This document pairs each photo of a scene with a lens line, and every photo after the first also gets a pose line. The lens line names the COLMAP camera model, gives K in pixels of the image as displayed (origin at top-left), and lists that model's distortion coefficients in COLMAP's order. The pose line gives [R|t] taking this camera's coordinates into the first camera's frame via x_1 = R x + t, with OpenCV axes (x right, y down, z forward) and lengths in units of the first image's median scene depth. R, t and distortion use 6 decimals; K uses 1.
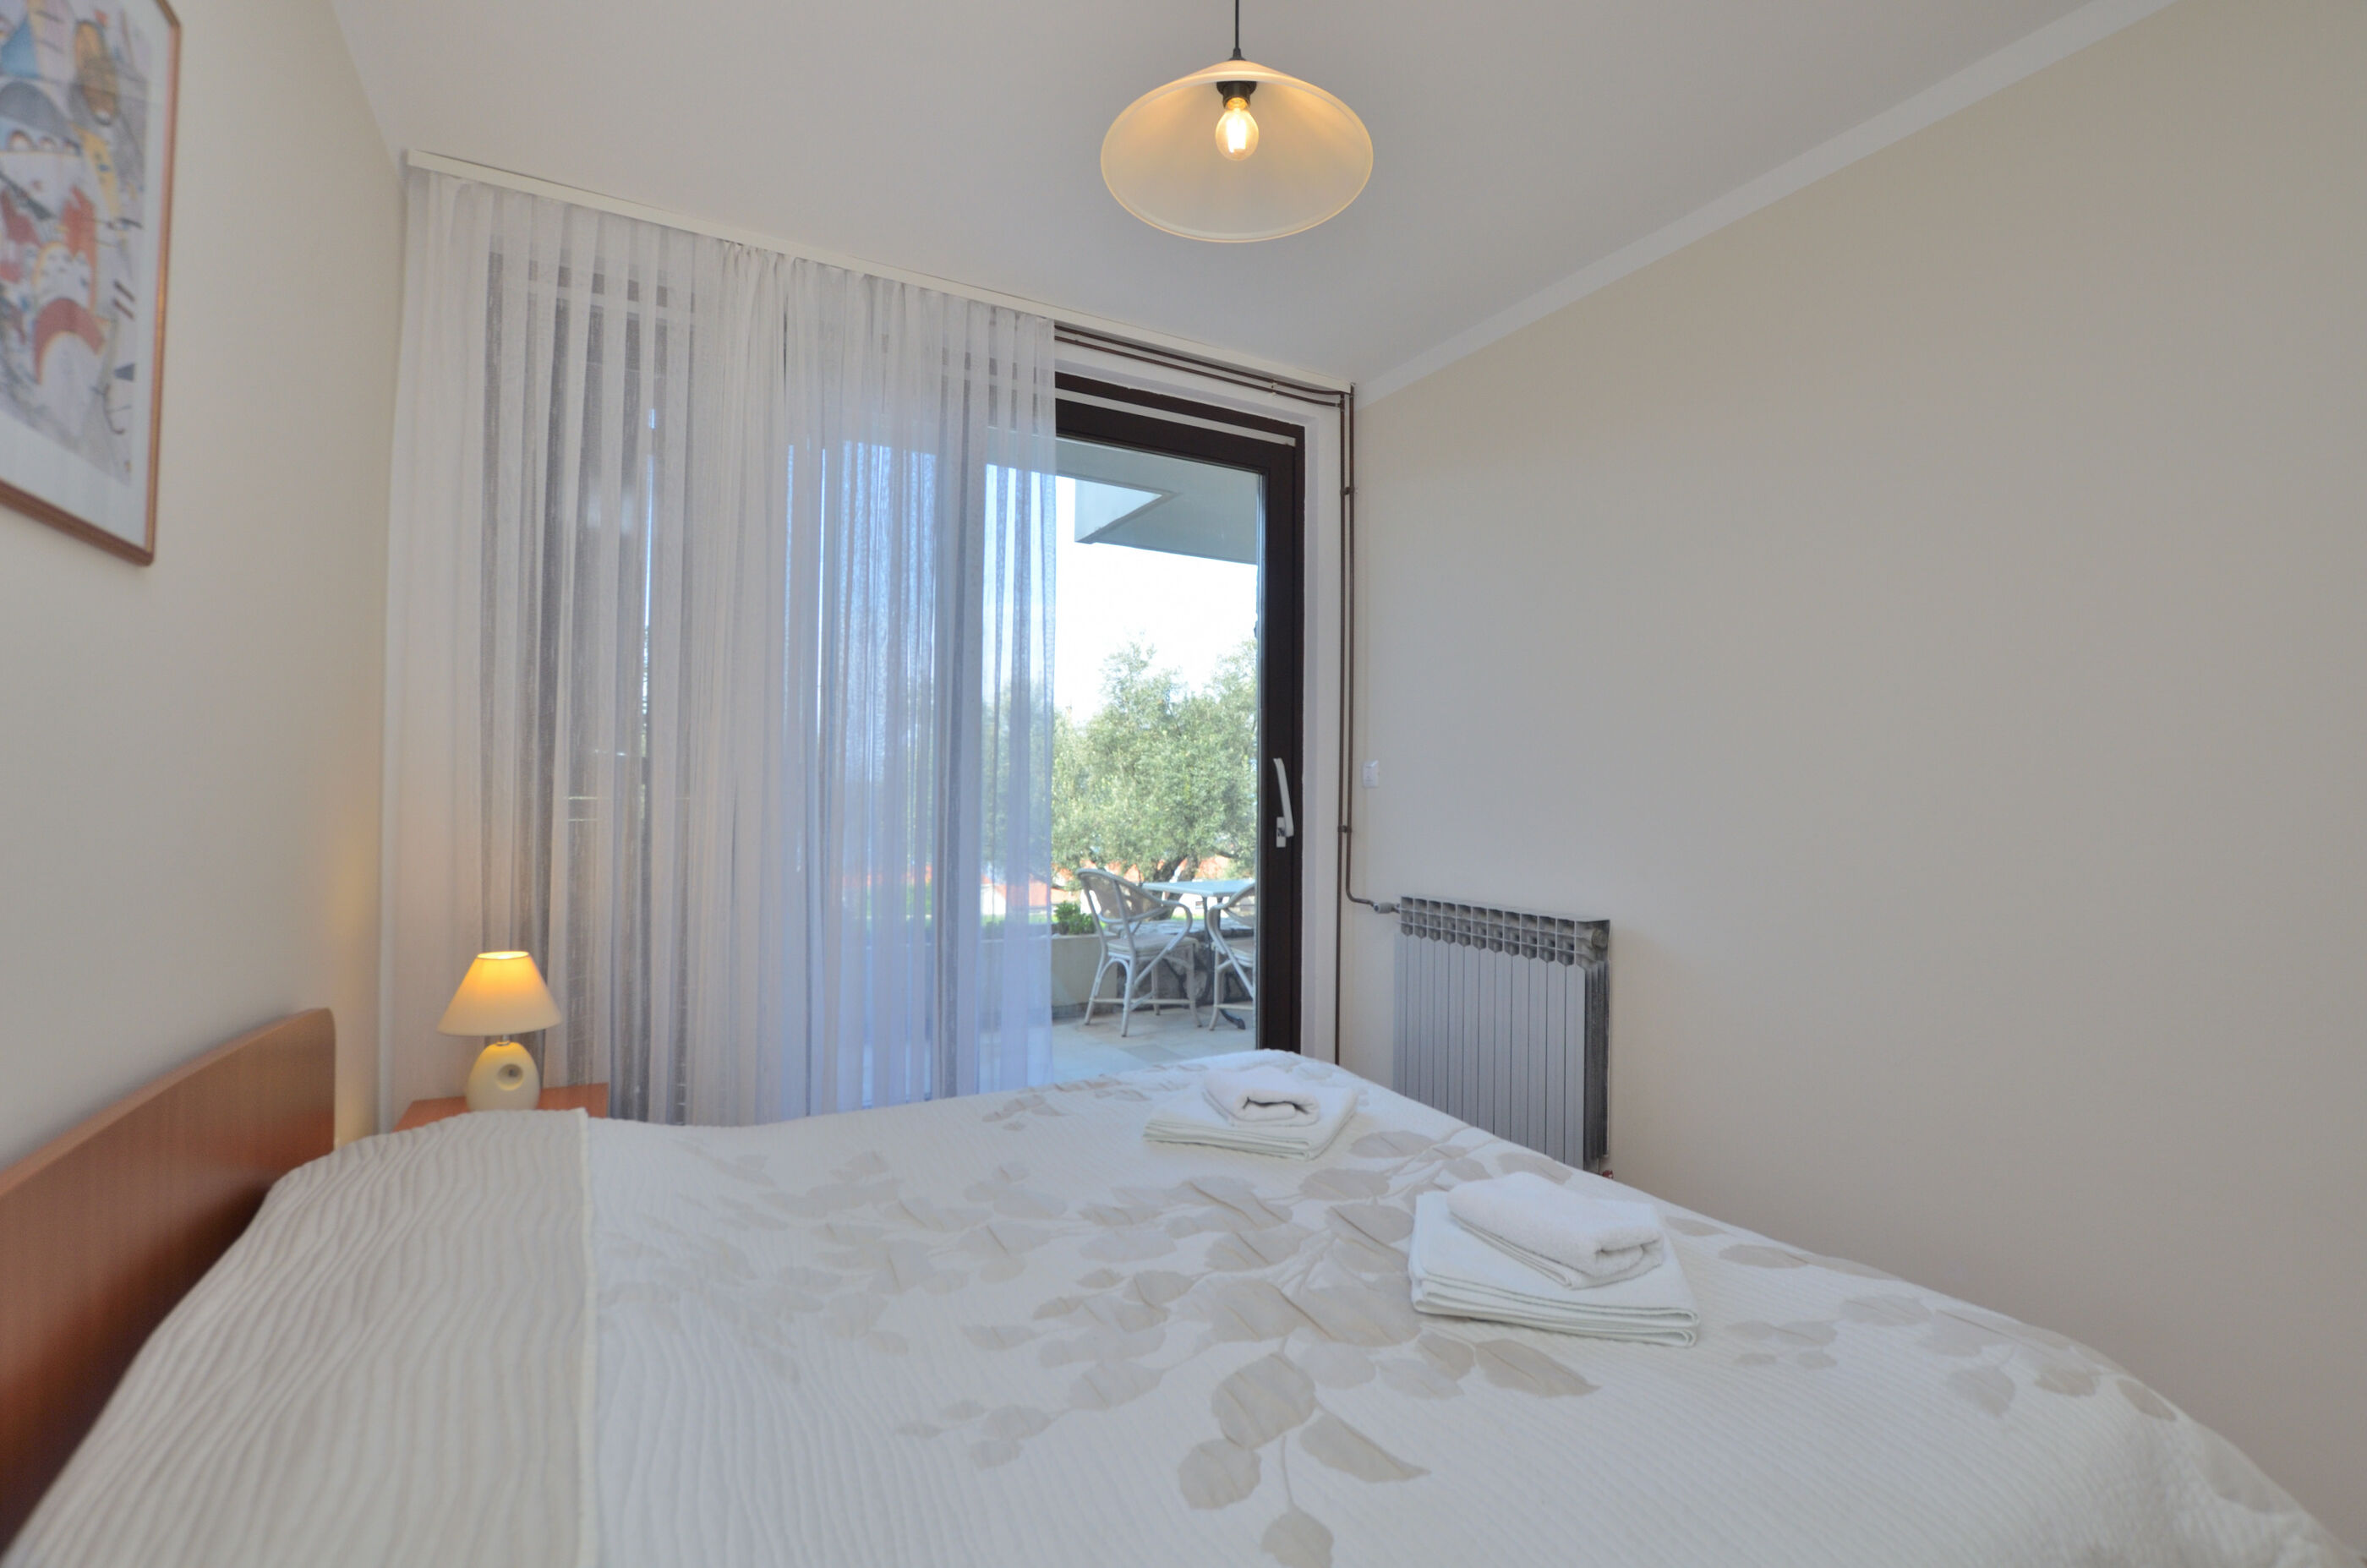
lens RADIAL K [[1037.3, 0, 1208.0], [0, 1037.3, 778.1], [0, 0, 1]] dist [-0.037295, 0.006517]
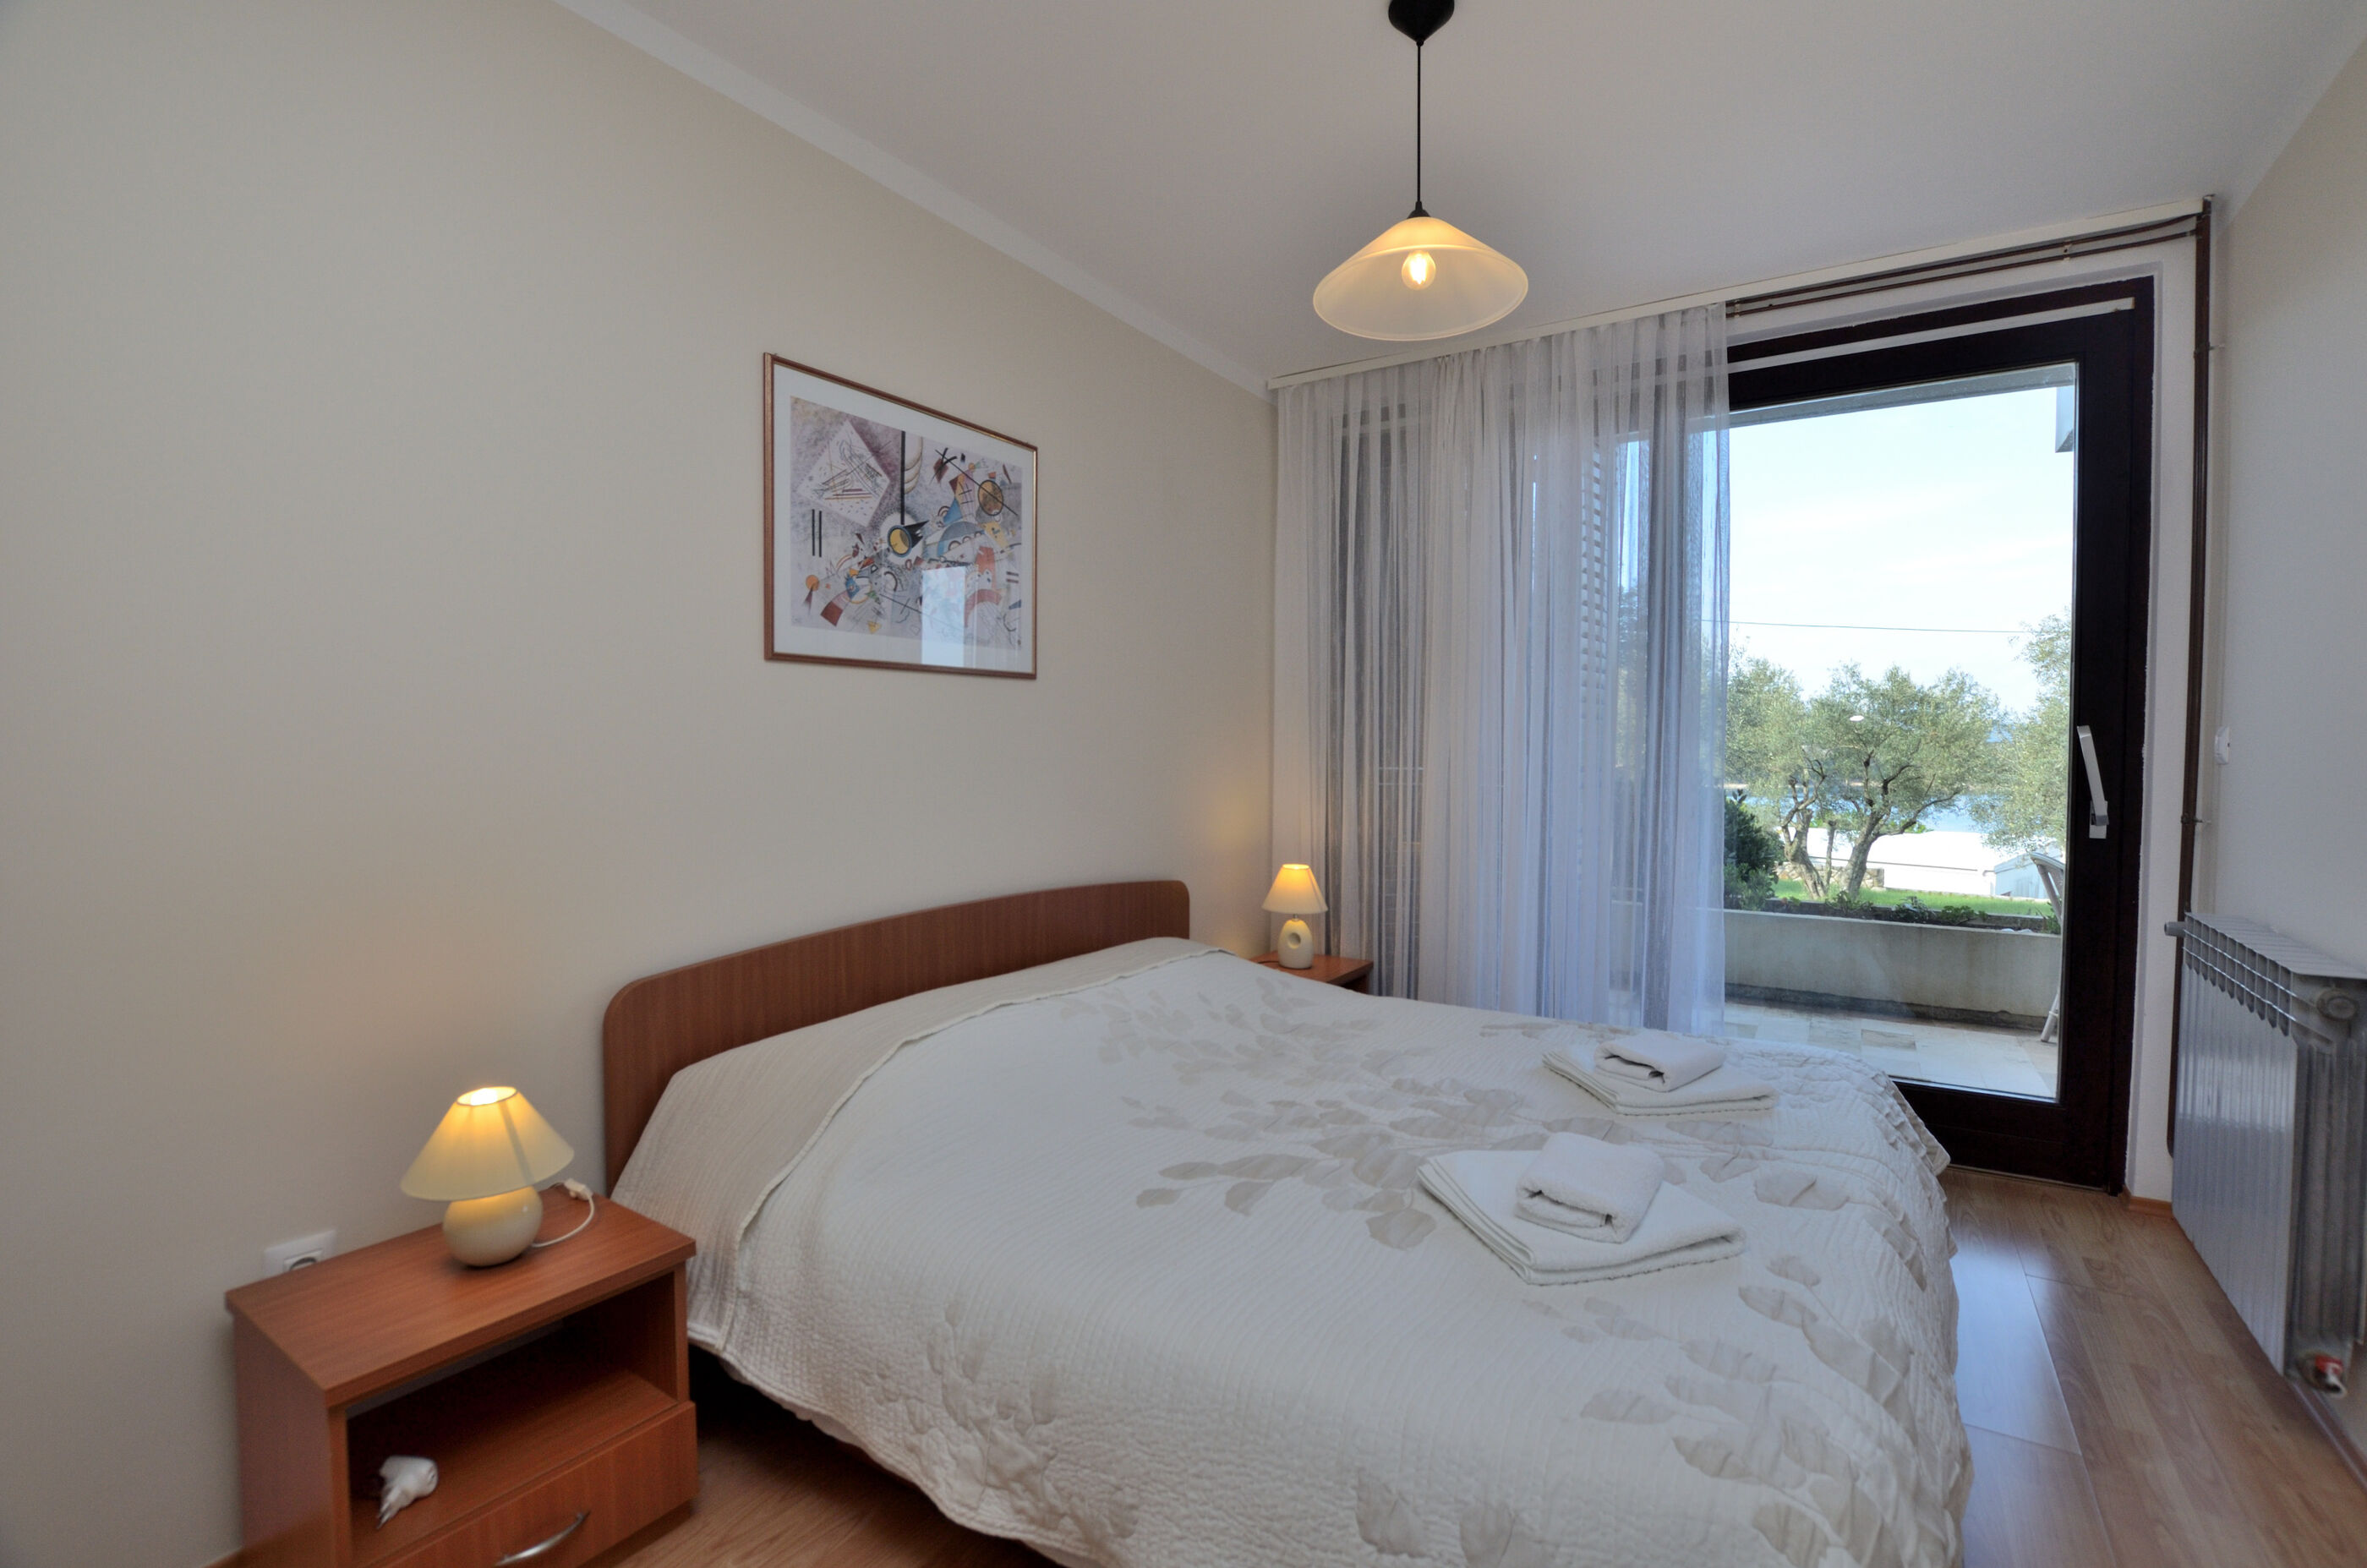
lens RADIAL K [[1037.3, 0, 1208.0], [0, 1037.3, 778.1], [0, 0, 1]] dist [-0.037295, 0.006517]
pose [[0.482871, 0.024957, -0.875336, 0.948244], [0.017466, 0.999120, 0.038121, -0.044248], [0.875517, -0.033696, 0.482011, 0.107327]]
